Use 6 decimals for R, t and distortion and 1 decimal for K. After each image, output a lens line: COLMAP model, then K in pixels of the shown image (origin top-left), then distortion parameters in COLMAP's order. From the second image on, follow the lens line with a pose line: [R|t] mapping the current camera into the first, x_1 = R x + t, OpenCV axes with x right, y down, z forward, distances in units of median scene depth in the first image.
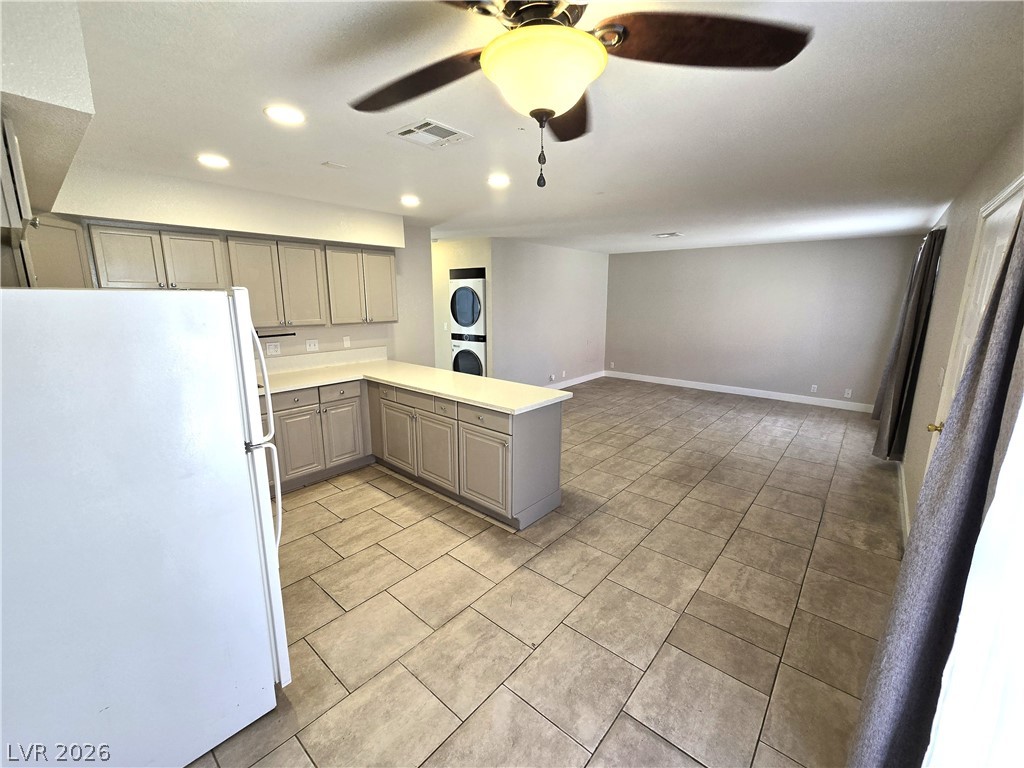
lens RADIAL K [[420.1, 0, 517.8], [0, 420.1, 377.6], [0, 0, 1]] dist [-0.000274, -0.000931]
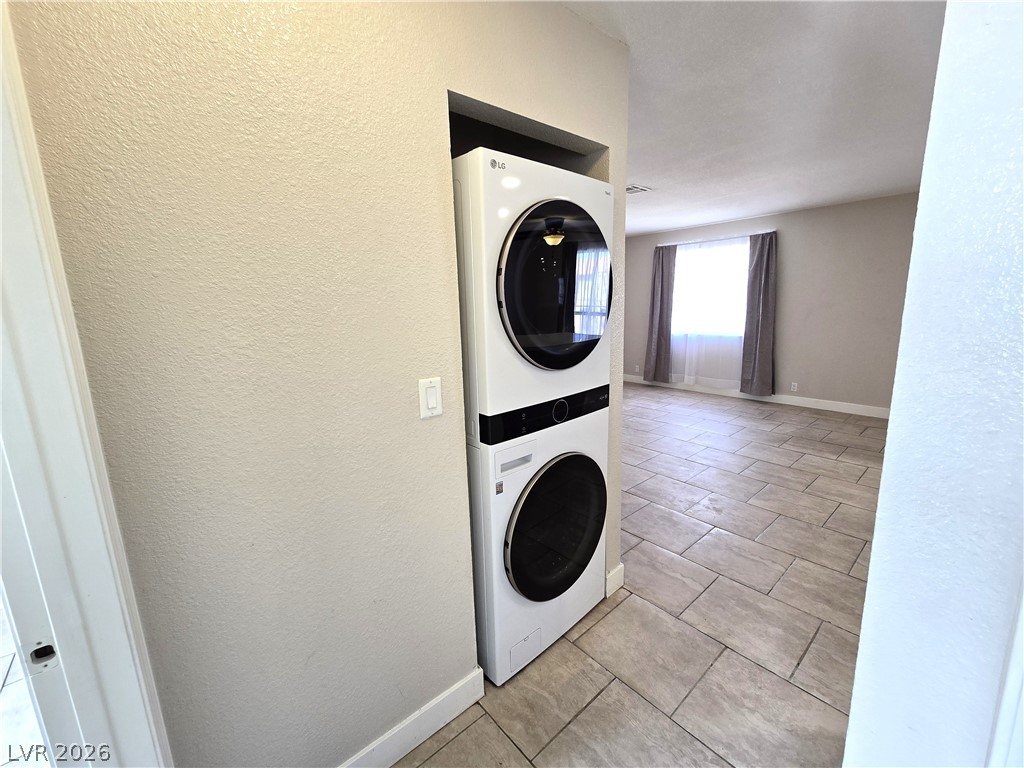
lens RADIAL K [[420.1, 0, 520.0], [0, 420.1, 381.3], [0, 0, 1]] dist [-0.000274, -0.000931]
pose [[0.145322, -0.190106, 0.970949, -0.666962], [0.218069, 0.963387, 0.155988, -0.283879], [-0.965053, 0.189065, 0.181457, 1.766743]]
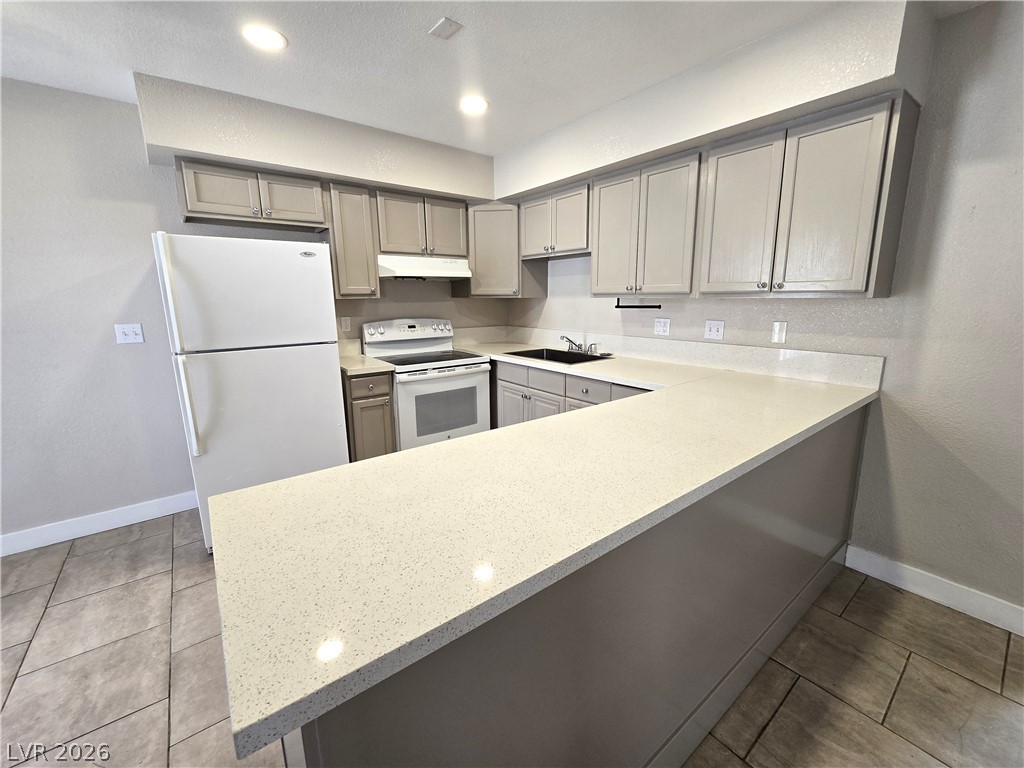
lens RADIAL K [[420.1, 0, 517.7], [0, 420.1, 379.6], [0, 0, 1]] dist [-0.000274, -0.000931]
pose [[-0.193413, 0.190704, -0.962405, 0.202363], [-0.180398, 0.957291, 0.225944, -0.111285], [0.964390, 0.217316, -0.150750, 0.984981]]
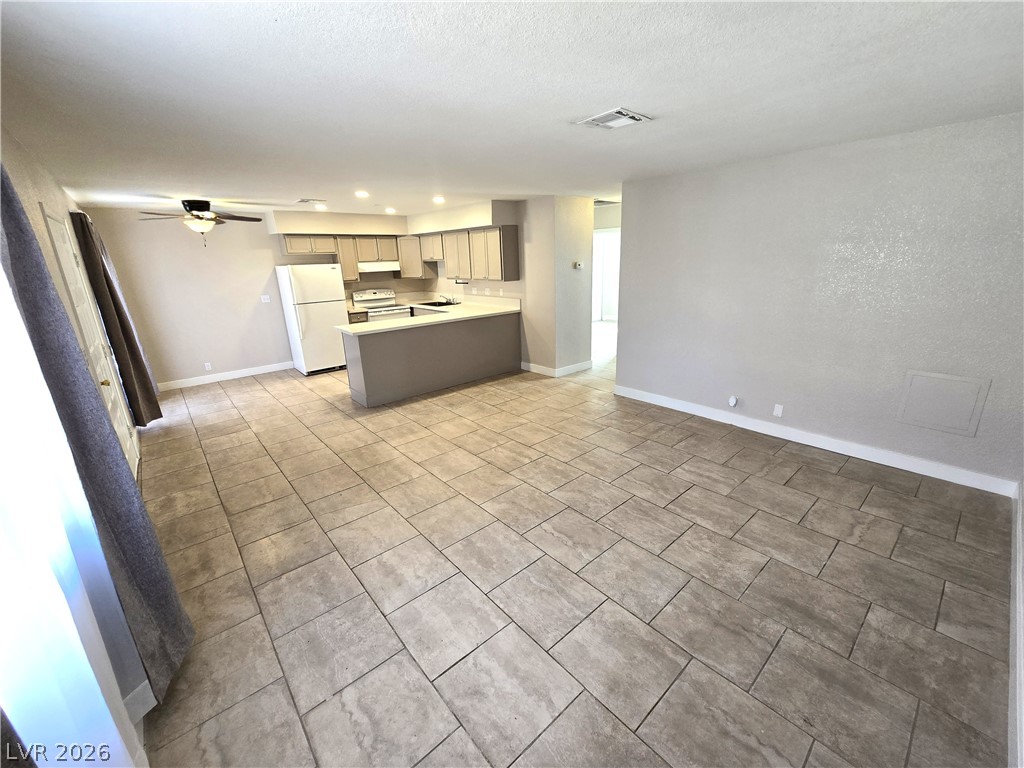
lens RADIAL K [[420.1, 0, 520.9], [0, 420.1, 379.2], [0, 0, 1]] dist [-0.000274, -0.000931]
pose [[-0.138916, 0.280430, -0.949769, 1.365780], [-0.160551, 0.940003, 0.301029, -0.320160], [0.977203, 0.194304, -0.085558, 1.581710]]
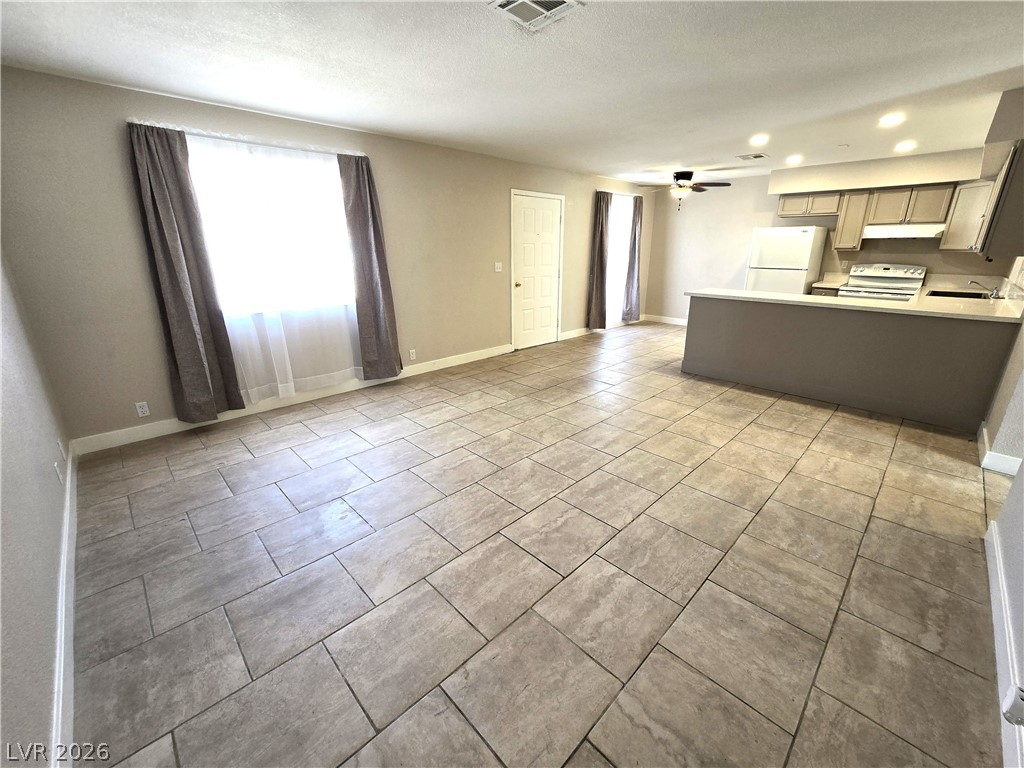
lens RADIAL K [[420.1, 0, 518.4], [0, 420.1, 378.8], [0, 0, 1]] dist [-0.000274, -0.000931]
pose [[-0.996519, -0.027467, 0.078707, 0.537670], [0.013847, 0.876503, 0.481198, -0.382089], [-0.082203, 0.480613, -0.873072, 2.272566]]
